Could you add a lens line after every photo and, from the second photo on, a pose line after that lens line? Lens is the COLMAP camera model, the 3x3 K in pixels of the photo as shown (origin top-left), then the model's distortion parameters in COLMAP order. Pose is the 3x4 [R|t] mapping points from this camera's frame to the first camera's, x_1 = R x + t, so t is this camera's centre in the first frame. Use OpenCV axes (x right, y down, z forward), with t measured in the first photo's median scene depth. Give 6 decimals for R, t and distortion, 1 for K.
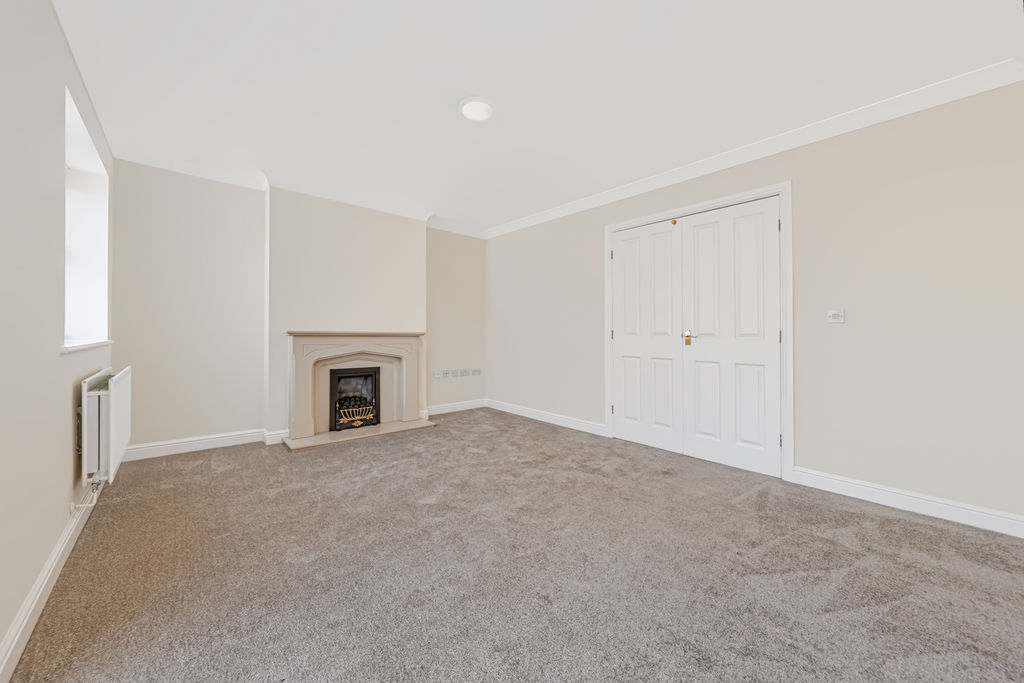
lens RADIAL K [[377.6, 0, 524.7], [0, 377.6, 332.0], [0, 0, 1]] dist [0.001150, -0.000554]
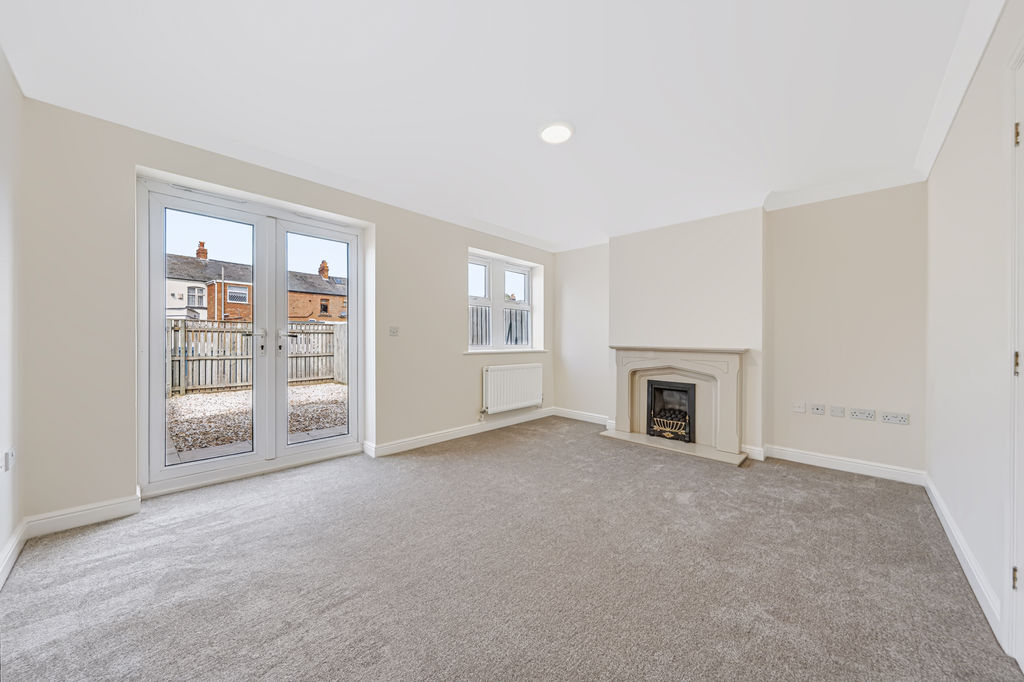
lens RADIAL K [[356.9, 0, 514.4], [0, 356.9, 354.2], [0, 0, 1]] dist [-0.000494, 0.000107]
pose [[0.068399, 0.027719, -0.997273, 0.642818], [-0.009706, 0.999585, 0.027118, -0.004004], [0.997611, 0.007825, 0.068640, 0.642286]]
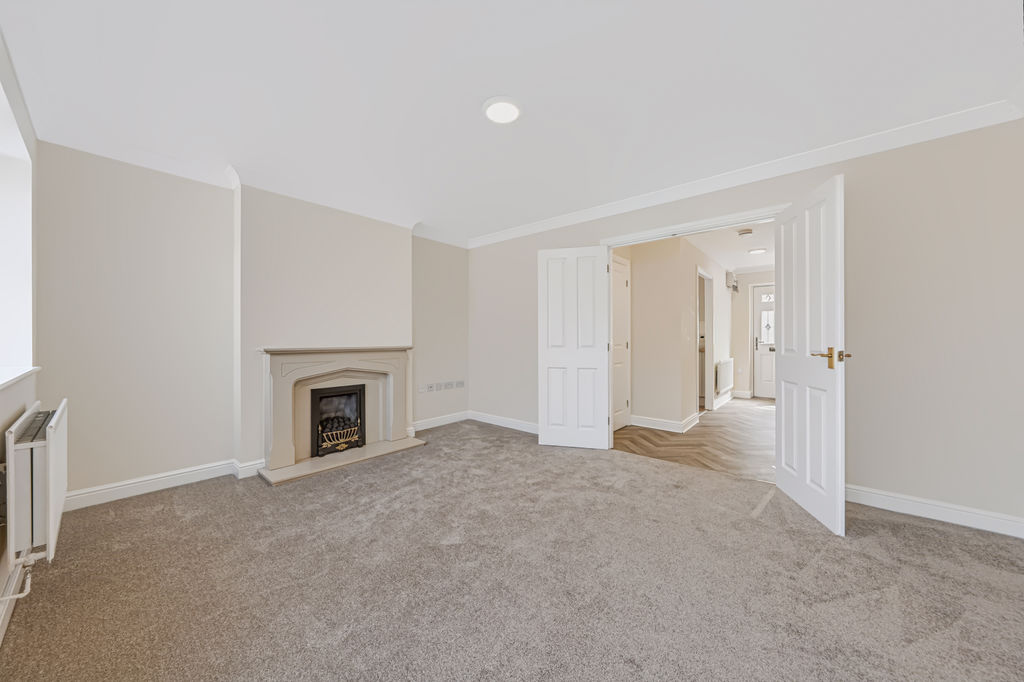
lens RADIAL K [[357.8, 0, 522.5], [0, 357.8, 337.0], [0, 0, 1]] dist [-0.002568, 0.000560]
pose [[0.991410, -0.007614, 0.130569, -0.149832], [0.007191, 0.999967, 0.003706, -0.032264], [-0.130593, -0.002735, 0.991432, 0.099556]]
